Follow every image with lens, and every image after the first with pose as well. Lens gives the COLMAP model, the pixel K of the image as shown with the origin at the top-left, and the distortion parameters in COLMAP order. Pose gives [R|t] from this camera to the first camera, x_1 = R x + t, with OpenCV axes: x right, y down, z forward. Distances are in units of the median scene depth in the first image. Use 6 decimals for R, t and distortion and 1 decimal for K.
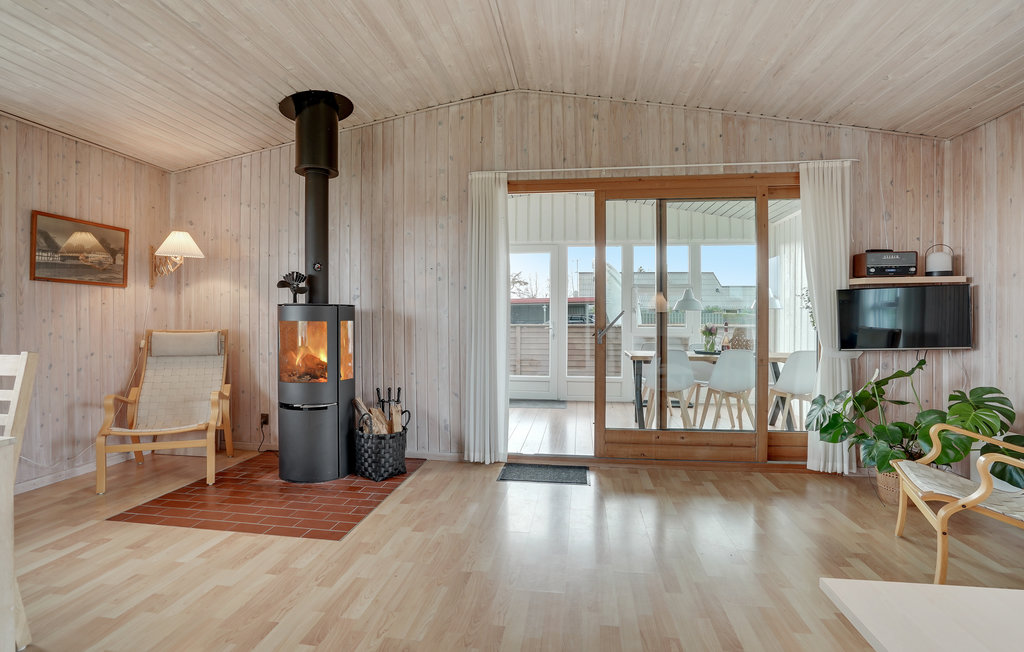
lens RADIAL K [[481.7, 0, 514.6], [0, 481.7, 327.2], [0, 0, 1]] dist [-0.035474, 0.005607]
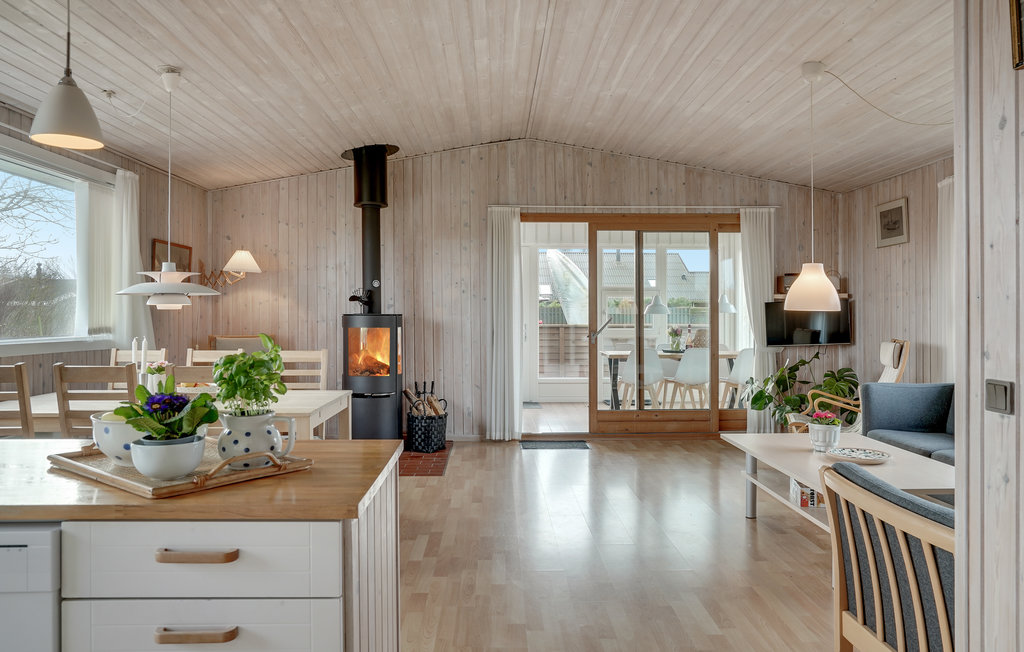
lens RADIAL K [[709.8, 0, 510.2], [0, 709.8, 327.0], [0, 0, 1]] dist [-0.018705, -0.011565]
pose [[0.986978, -0.005714, 0.160752, -0.347747], [0.005548, 0.999984, 0.001484, -0.013674], [-0.160758, -0.000572, 0.986994, -0.831041]]
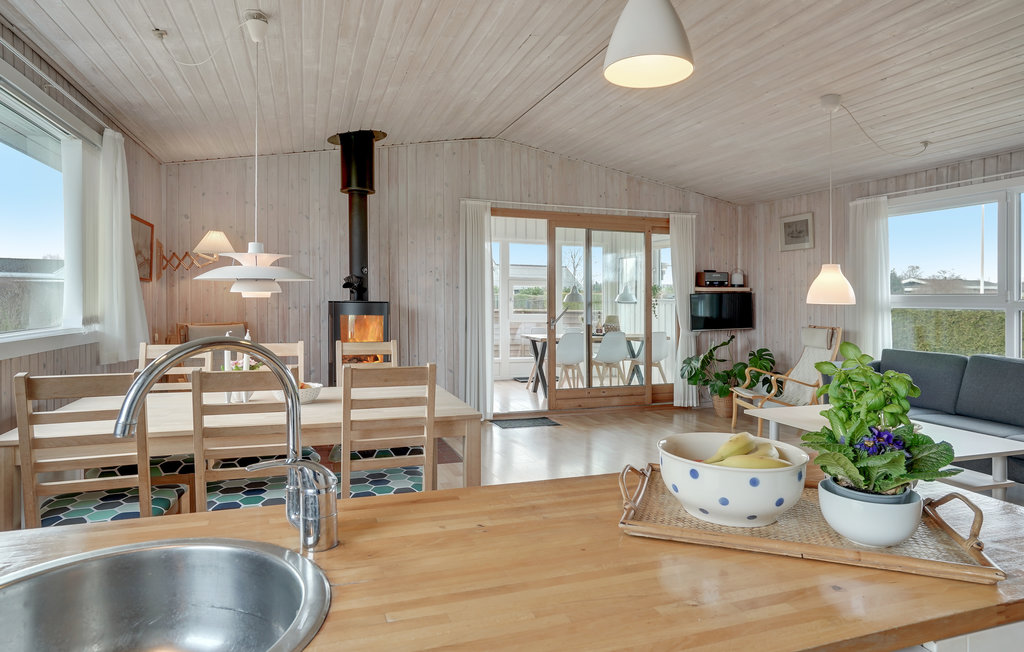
lens RADIAL K [[608.0, 0, 514.1], [0, 608.0, 308.0], [0, 0, 1]] dist [-0.019025, 0.003553]
pose [[0.888345, -0.000467, 0.459176, -0.750278], [0.000474, 1.000000, 0.000100, -0.028539], [-0.459176, 0.000129, 0.888345, -0.534391]]
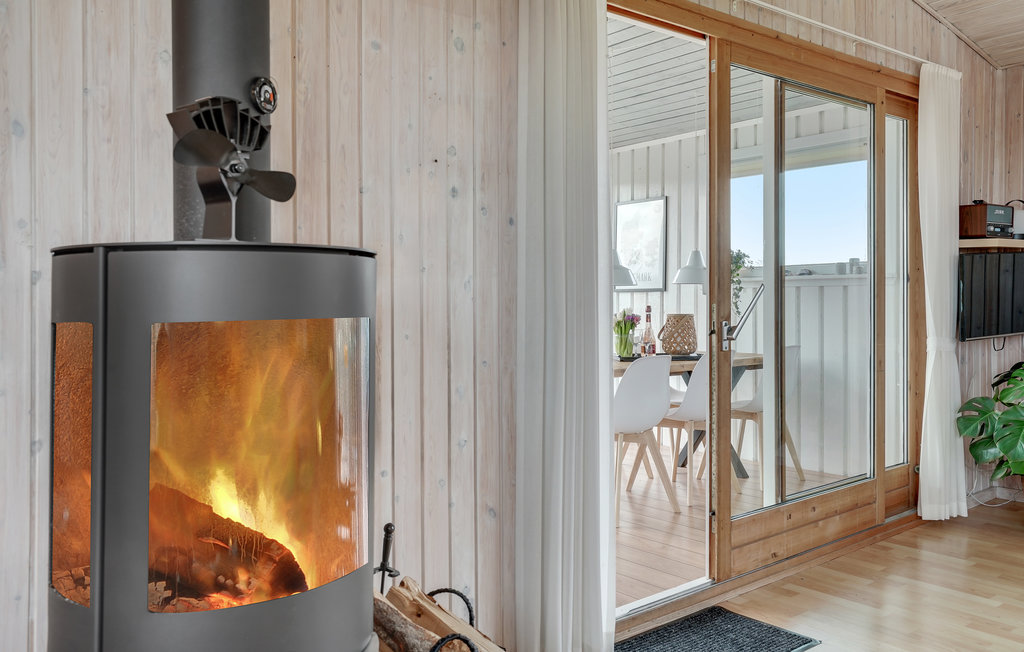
lens RADIAL K [[800.4, 0, 496.5], [0, 800.4, 299.6], [0, 0, 1]] dist [-0.008388, 0.001232]
pose [[0.704586, -0.009045, 0.709561, -0.586847], [0.029365, 0.999434, -0.016419, -0.011320], [-0.709011, 0.032405, 0.704452, 0.603275]]
